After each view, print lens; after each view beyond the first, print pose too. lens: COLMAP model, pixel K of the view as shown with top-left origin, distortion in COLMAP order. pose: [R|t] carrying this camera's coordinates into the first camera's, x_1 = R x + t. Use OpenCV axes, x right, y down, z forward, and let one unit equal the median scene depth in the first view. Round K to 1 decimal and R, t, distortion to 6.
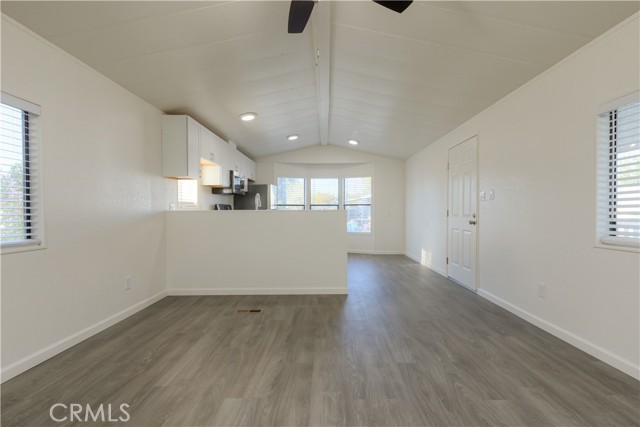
lens RADIAL K [[294.3, 0, 318.6], [0, 294.3, 214.4], [0, 0, 1]] dist [0.005599, -0.000562]
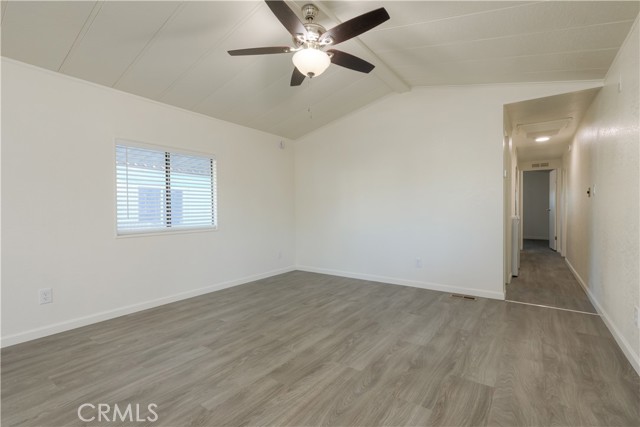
lens RADIAL K [[294.3, 0, 322.0], [0, 294.3, 215.0], [0, 0, 1]] dist [0.005599, -0.000562]
pose [[-0.820108, 0.003557, 0.572197, -0.723922], [0.017627, 0.999663, 0.019048, -0.014090], [-0.571937, 0.025708, -0.819895, 1.715233]]
